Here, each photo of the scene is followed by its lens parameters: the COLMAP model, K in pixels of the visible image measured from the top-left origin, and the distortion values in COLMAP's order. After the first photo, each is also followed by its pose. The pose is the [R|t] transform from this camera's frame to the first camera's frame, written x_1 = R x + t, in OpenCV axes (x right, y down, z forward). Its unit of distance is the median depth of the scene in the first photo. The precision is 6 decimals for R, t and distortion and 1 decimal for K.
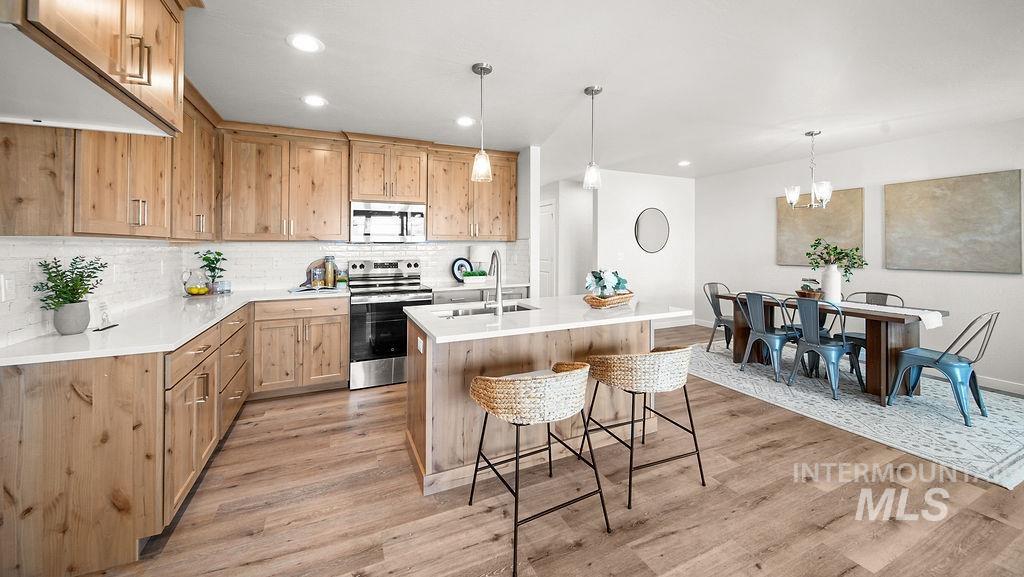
lens RADIAL K [[372.4, 0, 506.0], [0, 372.4, 246.9], [0, 0, 1]] dist [-0.000190, 0.000007]
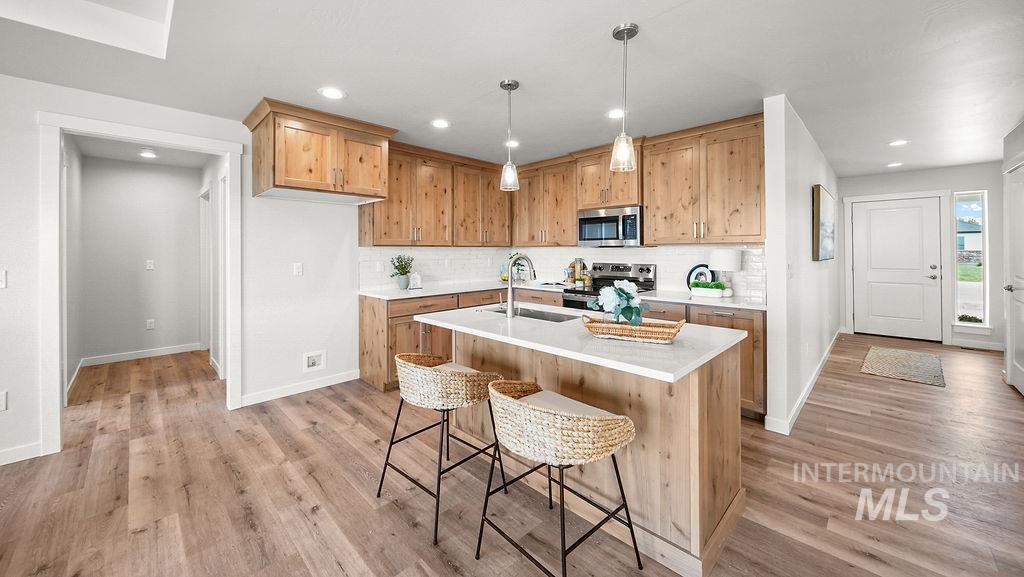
lens RADIAL K [[372.4, 0, 506.0], [0, 372.4, 246.9], [0, 0, 1]] dist [-0.000190, 0.000007]
pose [[0.354542, -0.006483, -0.935018, 0.779965], [-0.002500, 0.999966, -0.007881, -0.002671], [0.935037, 0.005131, 0.354513, 0.510424]]
